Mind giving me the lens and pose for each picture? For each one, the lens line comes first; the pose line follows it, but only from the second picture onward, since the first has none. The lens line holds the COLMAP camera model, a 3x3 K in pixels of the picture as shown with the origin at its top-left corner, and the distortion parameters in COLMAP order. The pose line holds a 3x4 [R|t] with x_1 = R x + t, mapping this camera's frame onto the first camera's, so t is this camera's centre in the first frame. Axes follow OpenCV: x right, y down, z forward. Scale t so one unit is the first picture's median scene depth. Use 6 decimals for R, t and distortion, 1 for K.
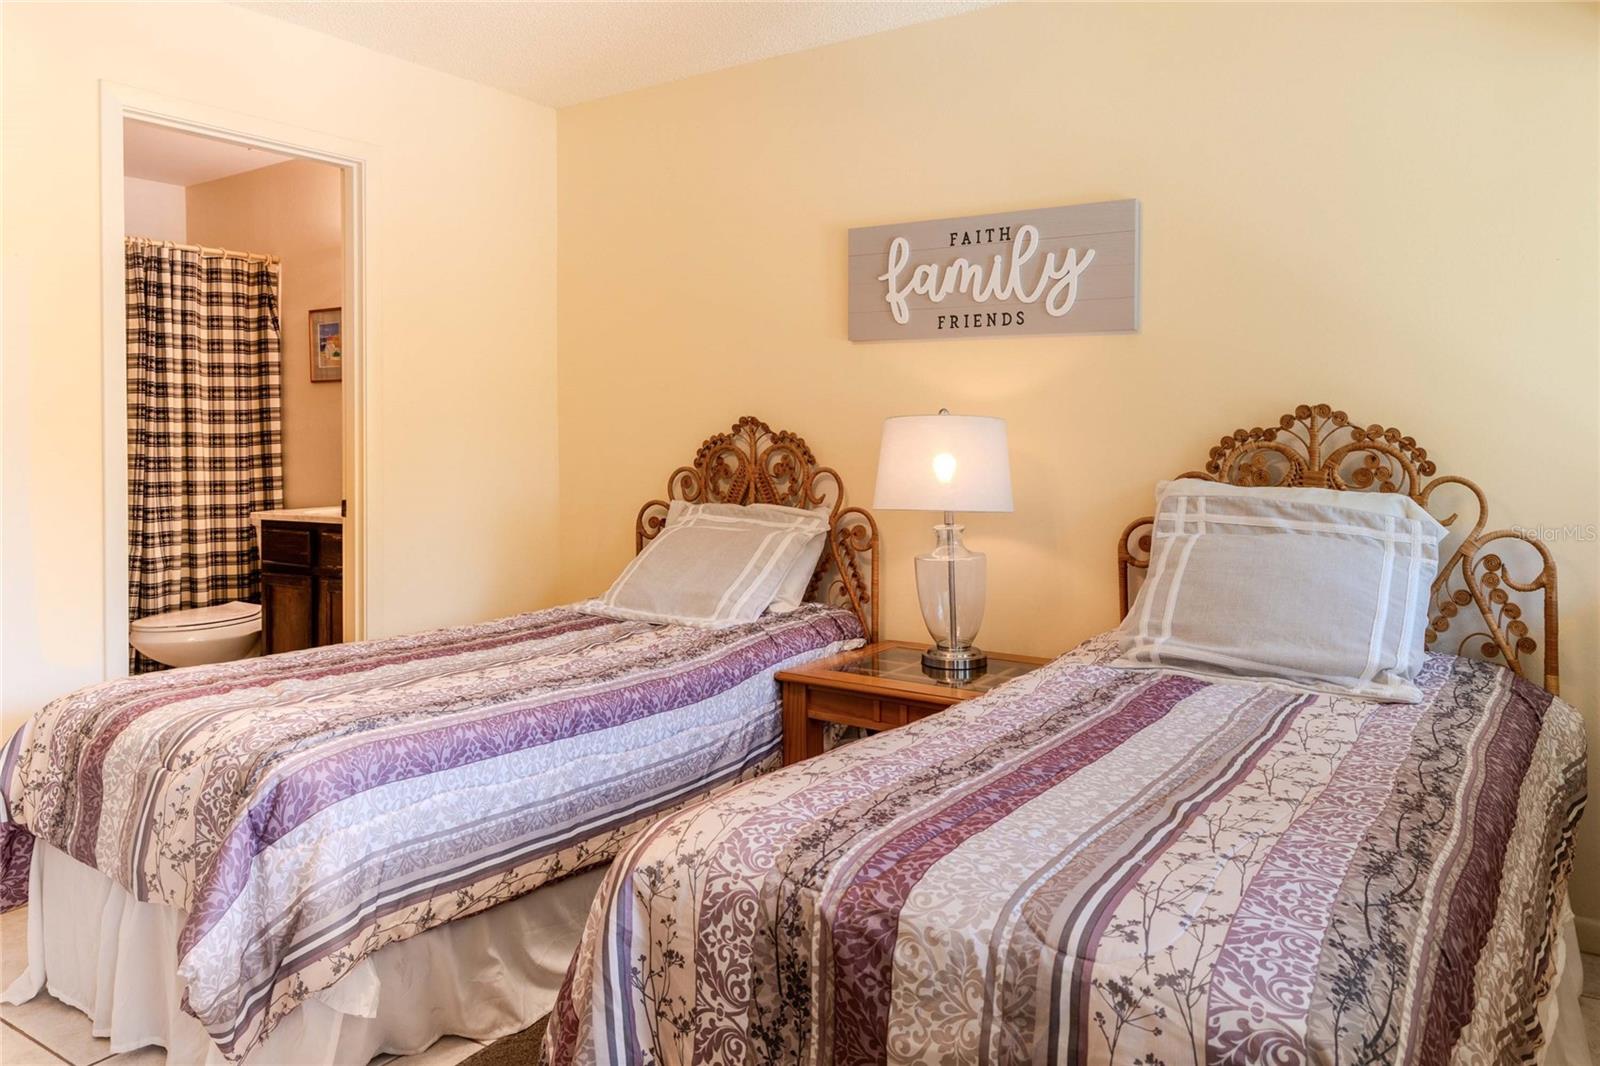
lens RADIAL K [[1107.0, 0, 806.6], [0, 1107.0, 429.5], [0, 0, 1]] dist [0.027476, -0.011166]
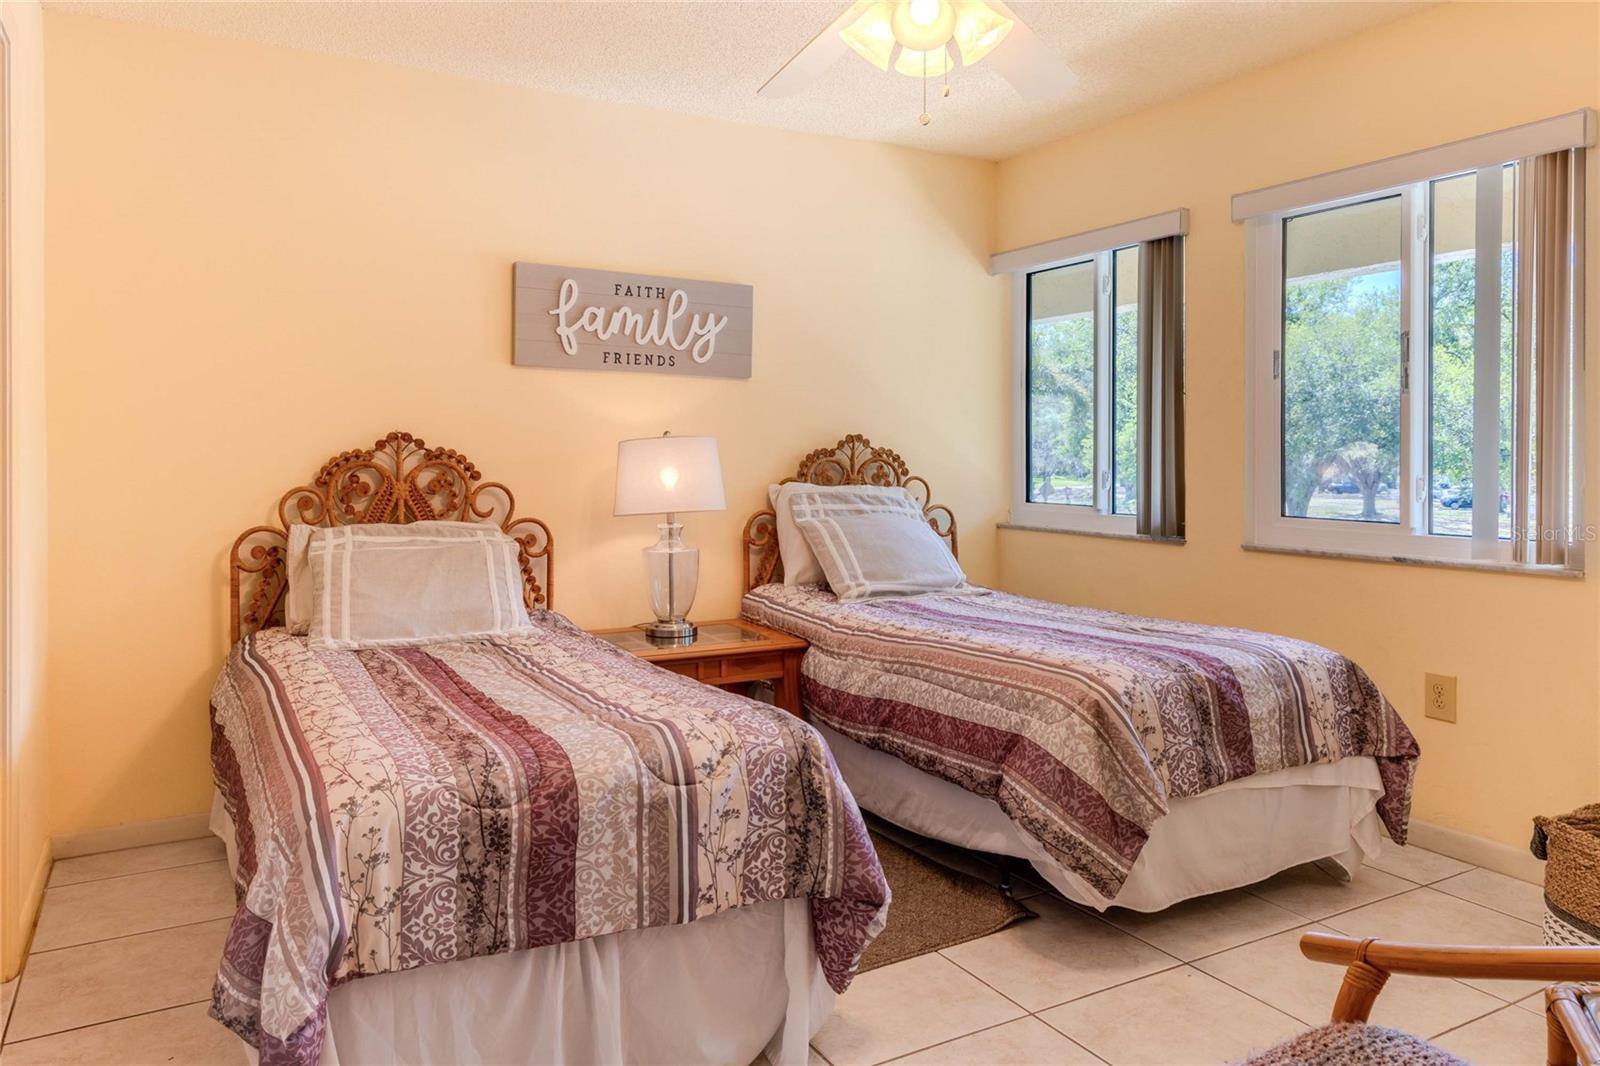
lens RADIAL K [[1107.0, 0, 773.9], [0, 1107.0, 455.9], [0, 0, 1]] dist [0.027476, -0.011166]
pose [[0.457563, 0.003911, 0.889168, -1.947494], [-0.006266, 0.999980, -0.001174, 0.021443], [-0.889155, -0.005035, 0.457578, 0.672620]]
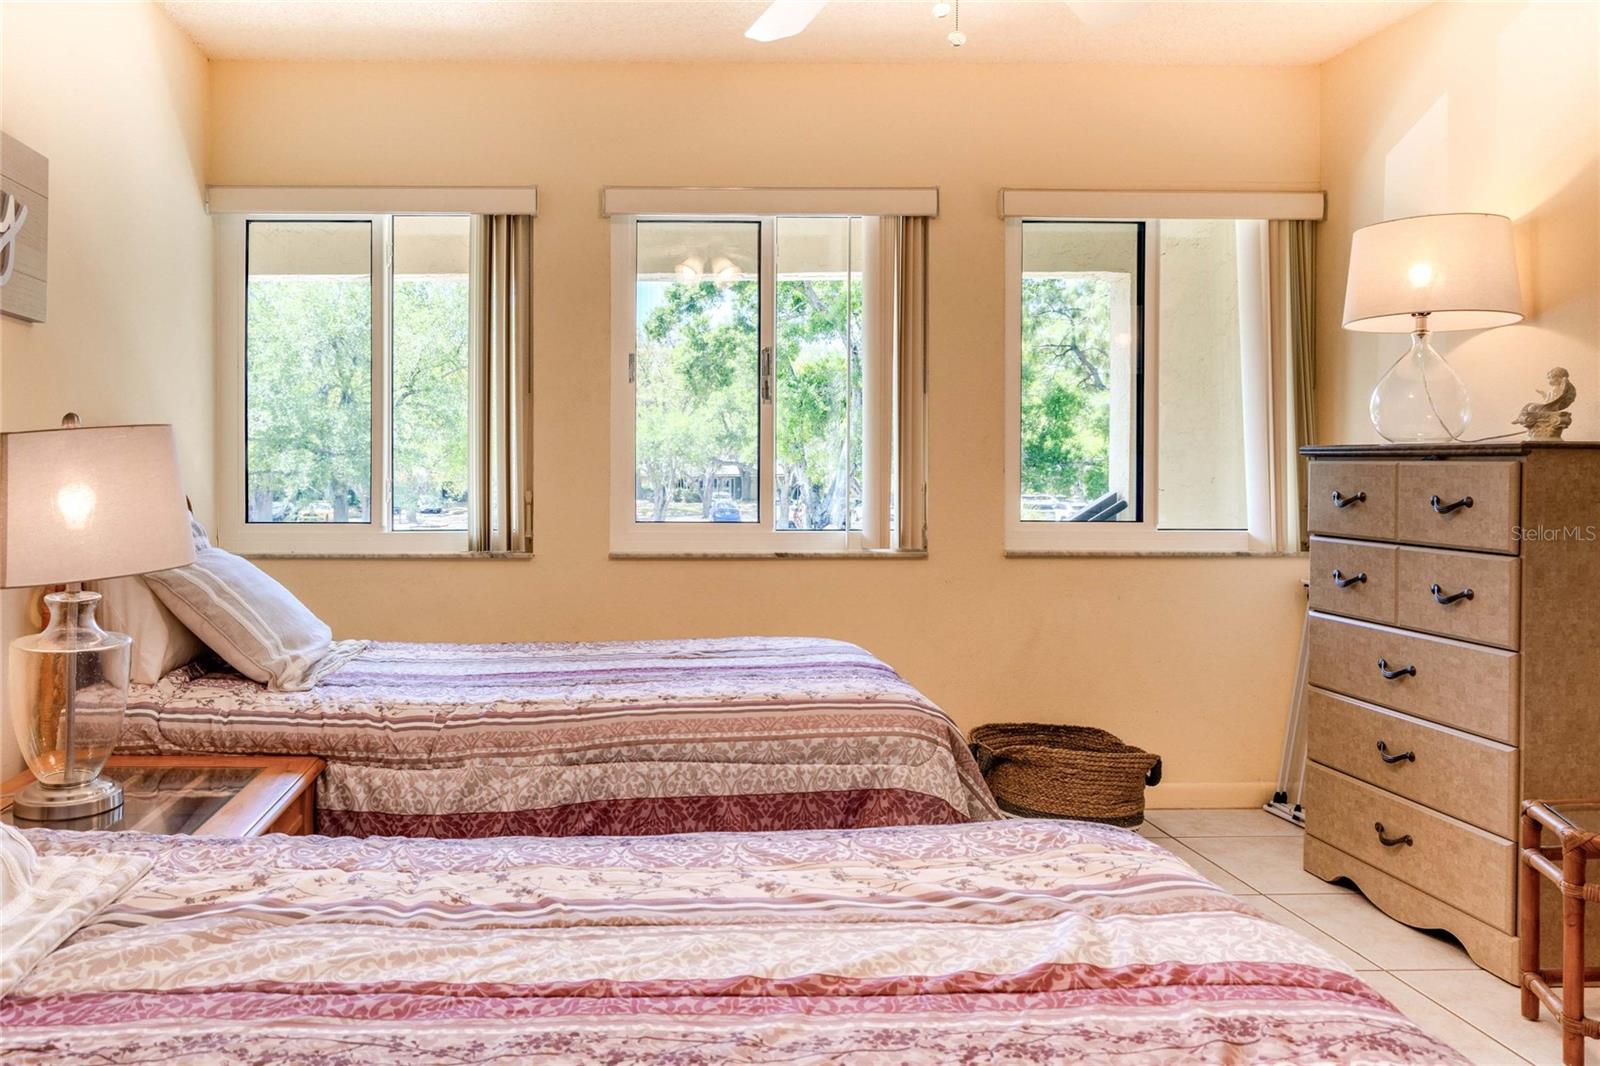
lens RADIAL K [[1107.0, 0, 803.6], [0, 1107.0, 471.6], [0, 0, 1]] dist [0.027476, -0.011166]
pose [[-0.564863, -0.002298, 0.825181, -1.344784], [-0.000636, 0.999997, 0.002349, 0.029023], [-0.825184, 0.000802, -0.564863, 2.137065]]
